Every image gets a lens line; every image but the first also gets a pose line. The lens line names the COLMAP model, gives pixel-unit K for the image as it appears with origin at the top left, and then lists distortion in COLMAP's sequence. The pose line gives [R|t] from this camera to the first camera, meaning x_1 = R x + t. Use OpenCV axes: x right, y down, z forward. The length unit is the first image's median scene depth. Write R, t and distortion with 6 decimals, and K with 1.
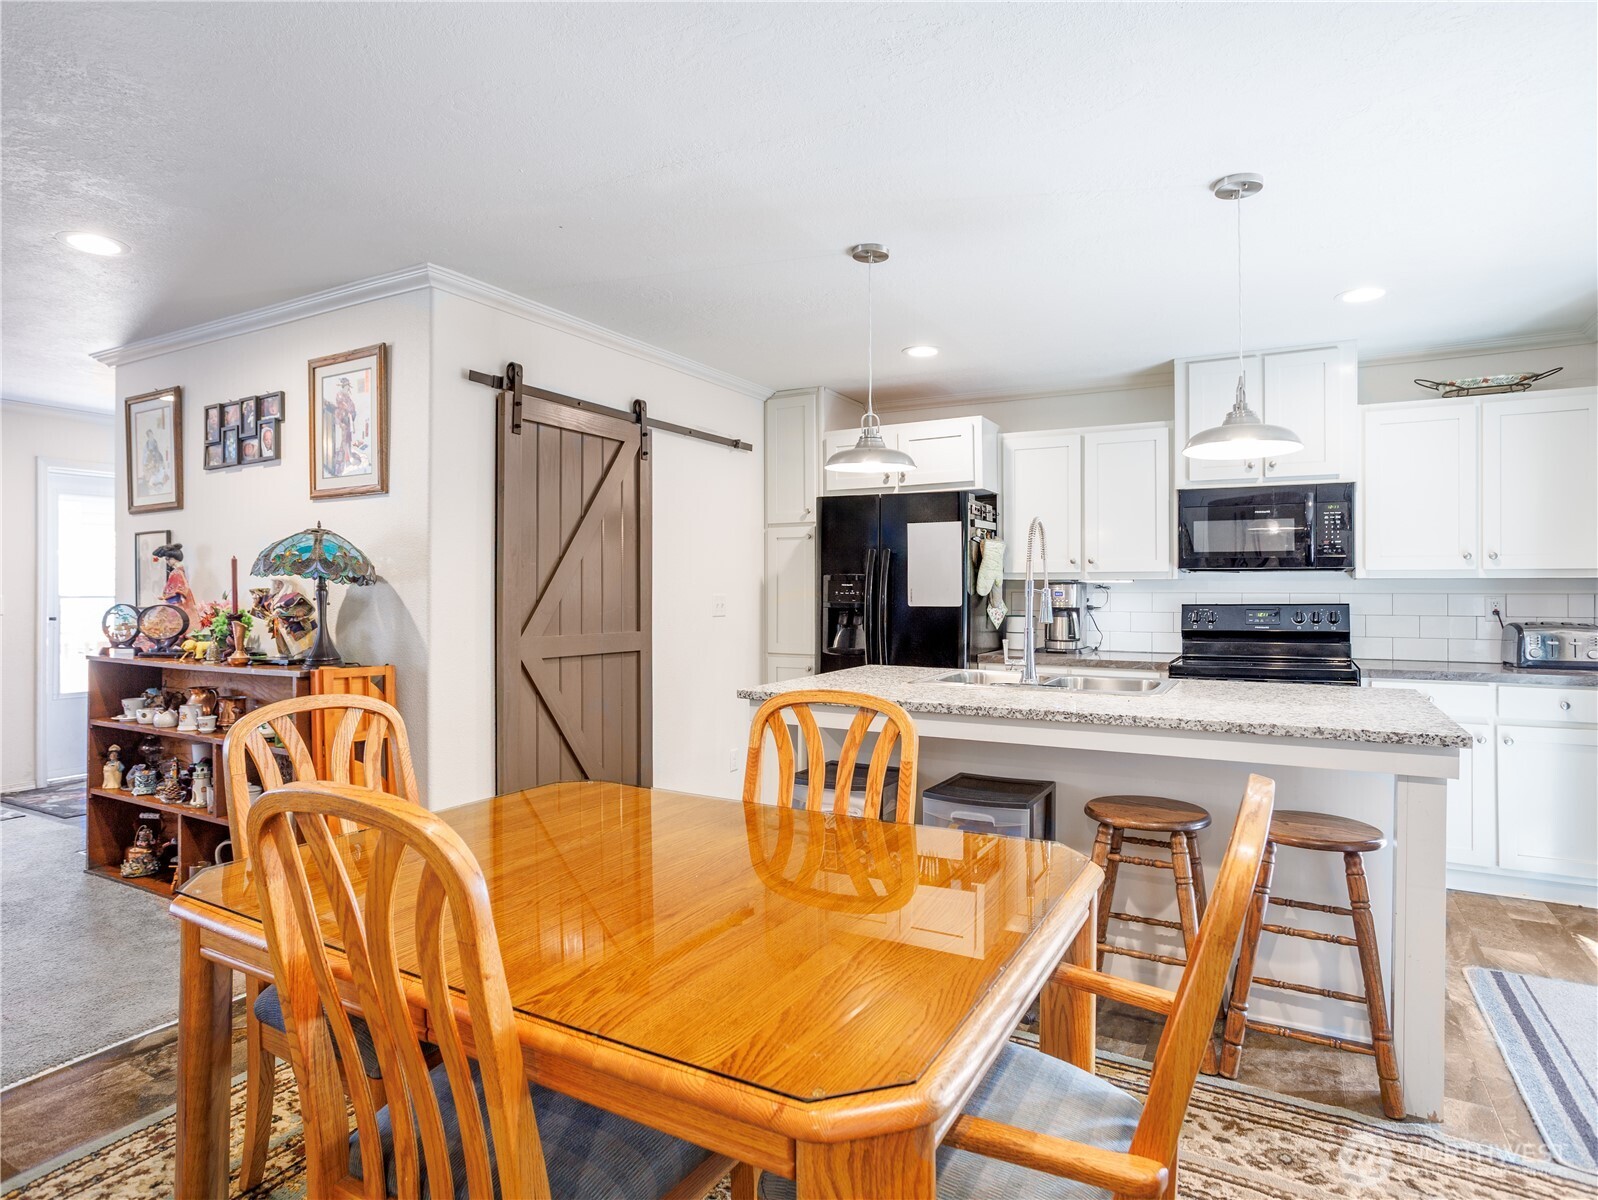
lens RADIAL K [[870.0, 0, 810.4], [0, 870.0, 587.3], [0, 0, 1]] dist [-0.037642, 0.023447]
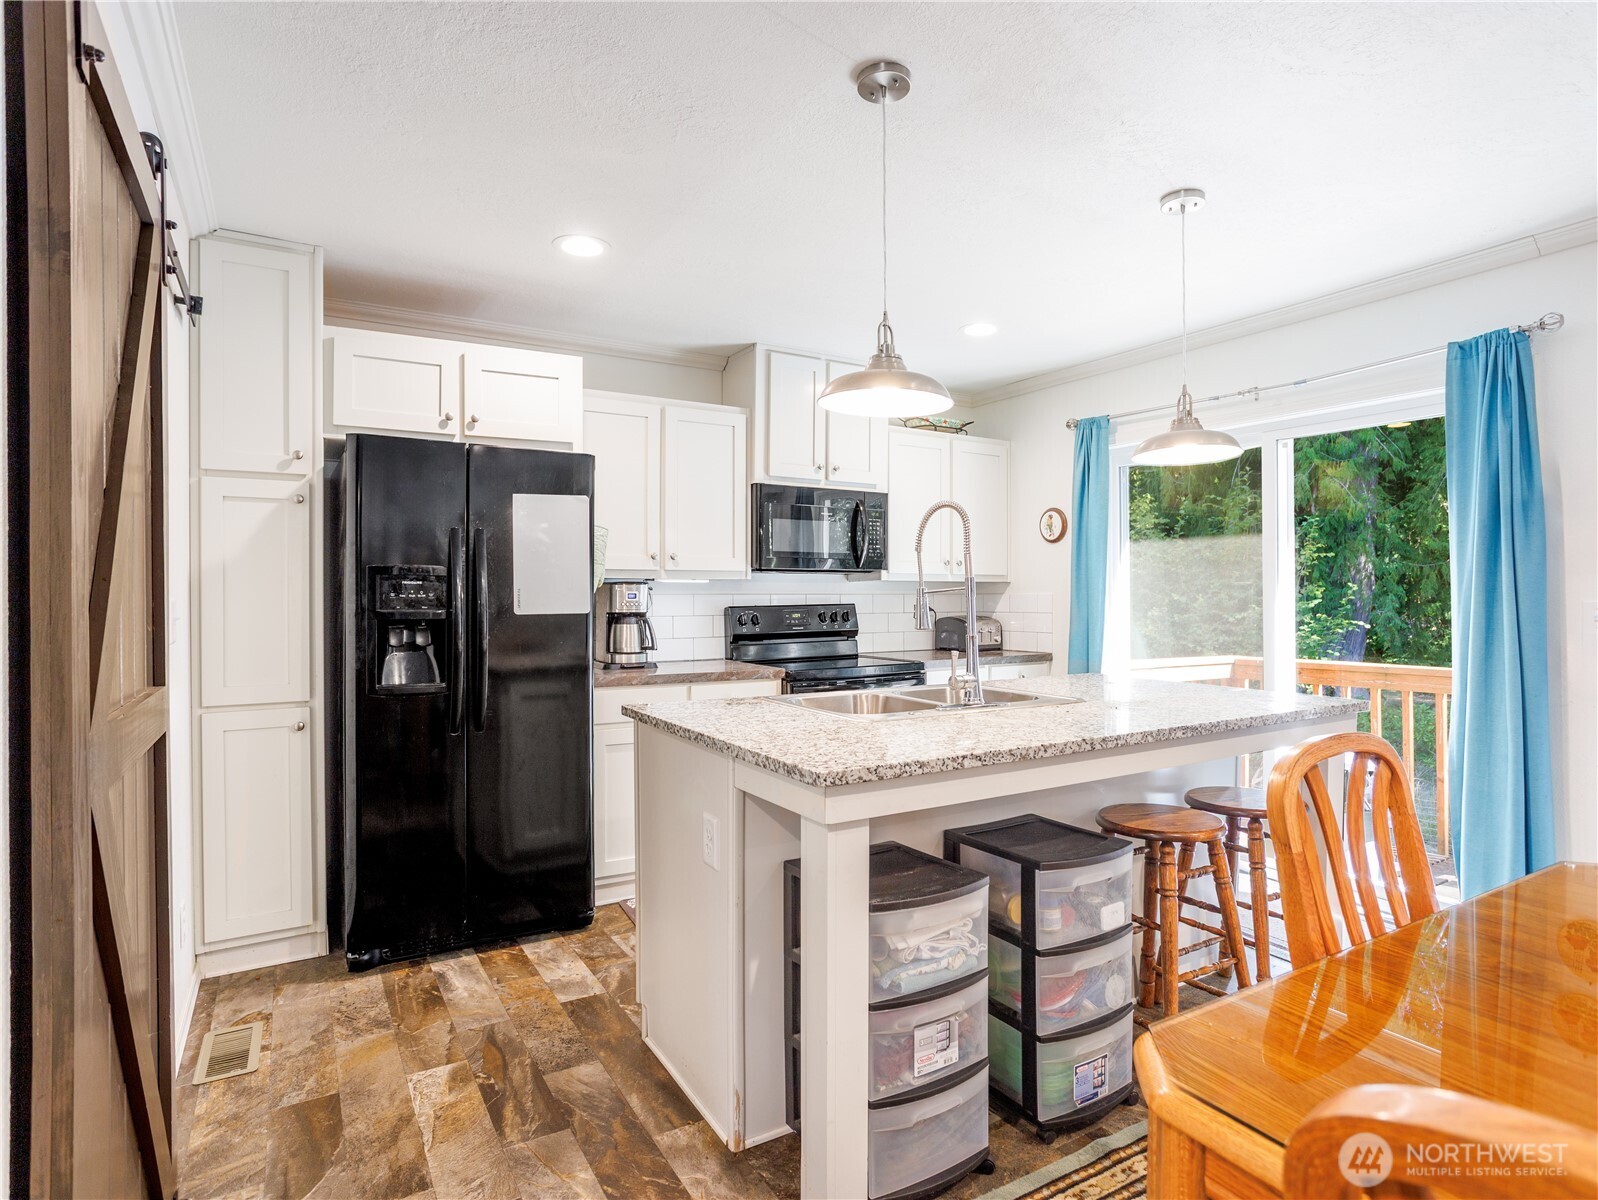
lens RADIAL K [[870.0, 0, 781.2], [0, 870.0, 601.5], [0, 0, 1]] dist [-0.037642, 0.023447]
pose [[0.530831, -0.004381, 0.847466, -0.367405], [-0.006903, 0.999931, 0.009493, 0.005536], [-0.847449, -0.010889, 0.530765, 0.484802]]
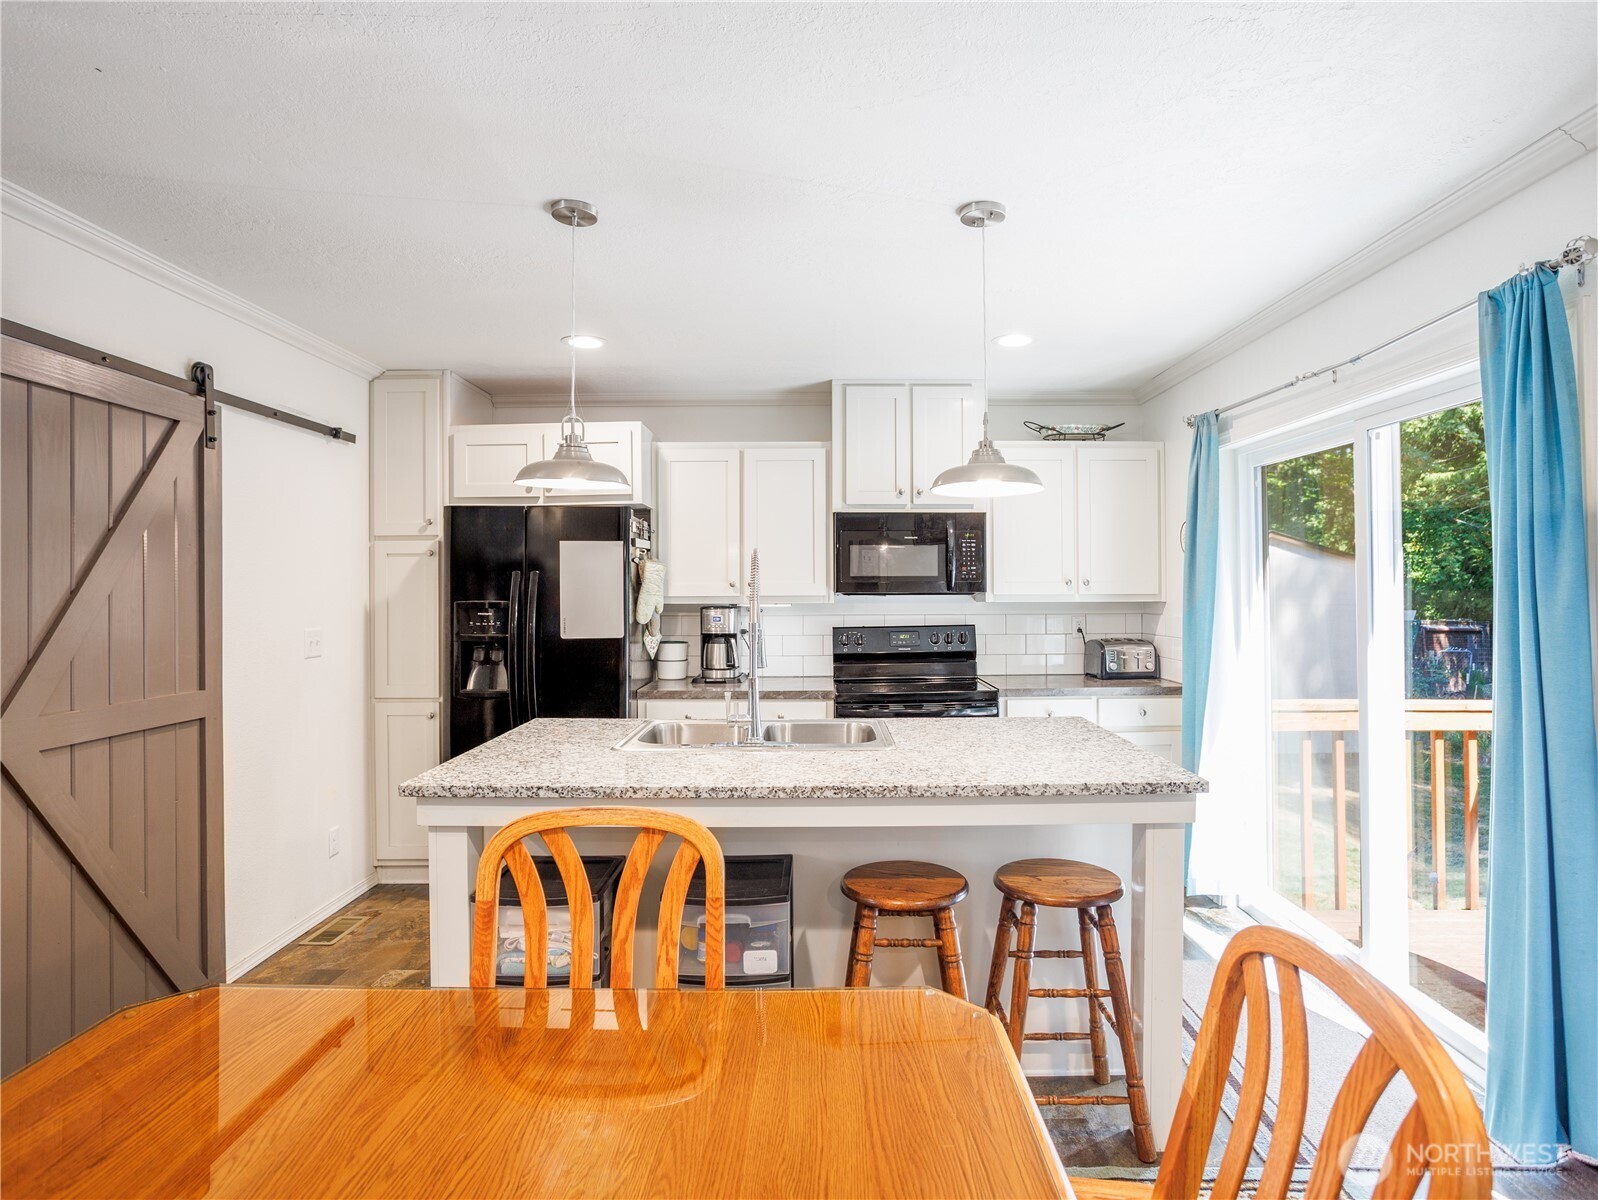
lens RADIAL K [[870.0, 0, 784.5], [0, 870.0, 587.6], [0, 0, 1]] dist [-0.037642, 0.023447]
pose [[0.892798, -0.000618, 0.450458, -0.077408], [-0.000922, 0.999994, 0.003198, -0.031089], [-0.450457, -0.003270, 0.892792, 0.140404]]
